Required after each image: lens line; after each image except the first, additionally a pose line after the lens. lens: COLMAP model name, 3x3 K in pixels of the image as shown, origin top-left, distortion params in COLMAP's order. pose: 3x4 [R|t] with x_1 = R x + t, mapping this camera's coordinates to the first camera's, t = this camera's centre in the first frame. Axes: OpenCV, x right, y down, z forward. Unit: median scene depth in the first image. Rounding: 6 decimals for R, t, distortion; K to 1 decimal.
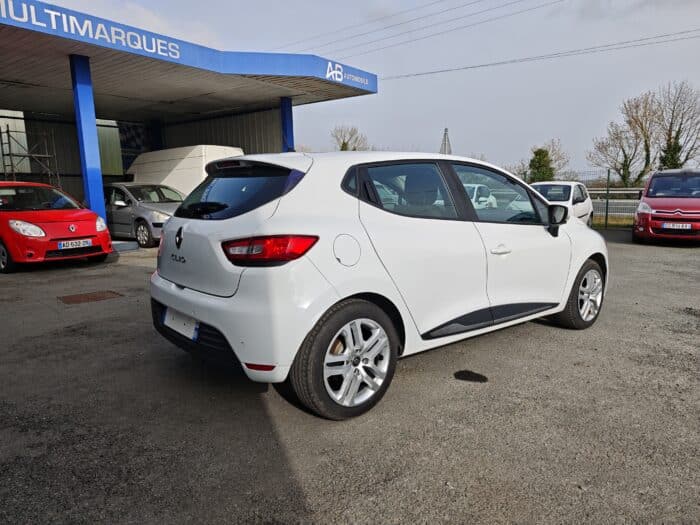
lens RADIAL K [[486.0, 0, 353.4], [0, 486.0, 263.1], [0, 0, 1]] dist [0.000289, 0.000461]
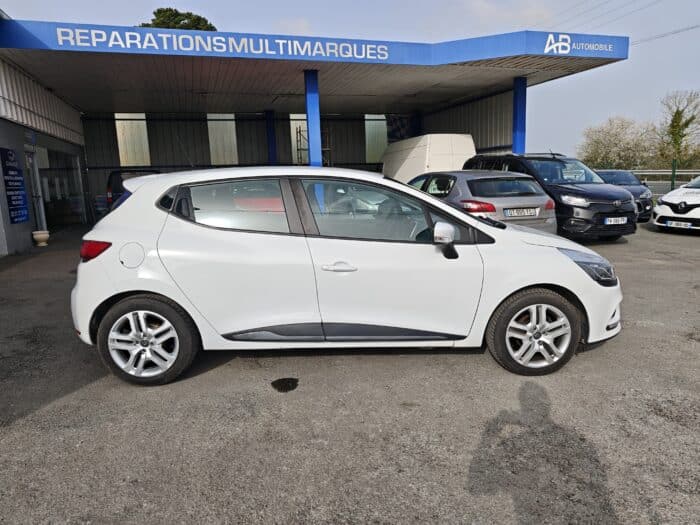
lens RADIAL K [[486.0, 0, 351.1], [0, 486.0, 263.1], [0, 0, 1]] dist [0.000289, 0.000461]
pose [[0.794158, 0.104991, -0.598573, 0.285668], [-0.079533, 0.994448, 0.068908, -0.033198], [0.602484, -0.007118, 0.798099, 0.075516]]
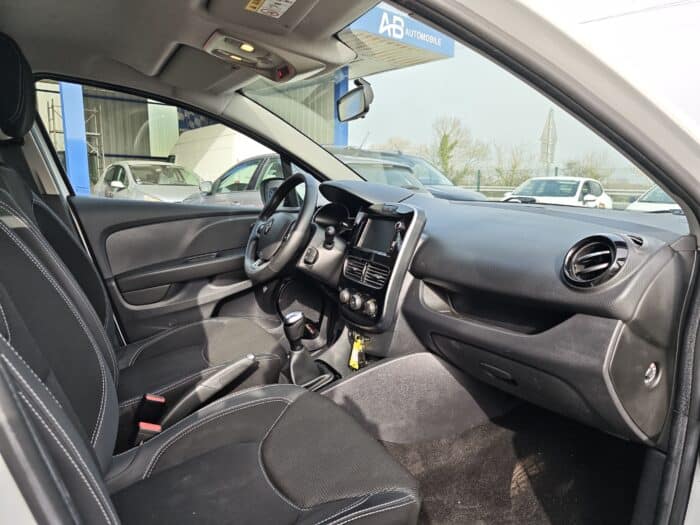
lens RADIAL K [[486.0, 0, 361.2], [0, 486.0, 248.9], [0, 0, 1]] dist [0.000289, 0.000461]
pose [[0.977851, 0.060478, -0.200373, 0.109830], [-0.064939, 0.997765, -0.015762, -0.028602], [0.198972, 0.028425, 0.979593, 0.293861]]
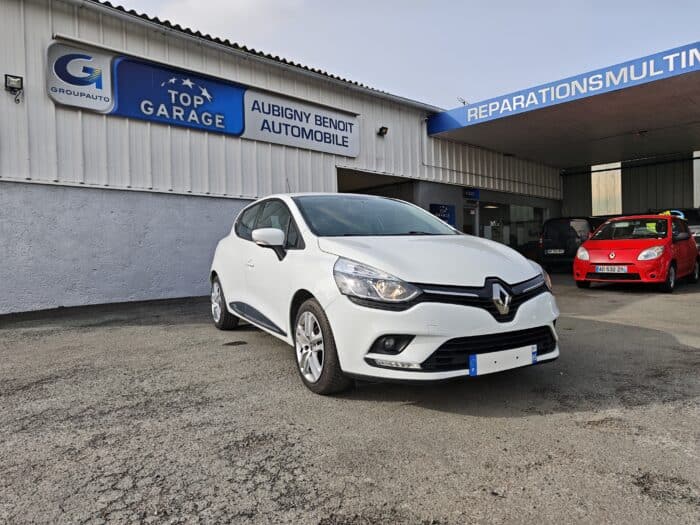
lens RADIAL K [[486.0, 0, 352.7], [0, 486.0, 259.4], [0, 0, 1]] dist [0.000289, 0.000461]
pose [[-0.208765, 0.042530, -0.977041, 0.484771], [-0.121790, 0.990146, 0.069123, -0.050560], [0.970353, 0.133425, -0.201528, 0.488534]]
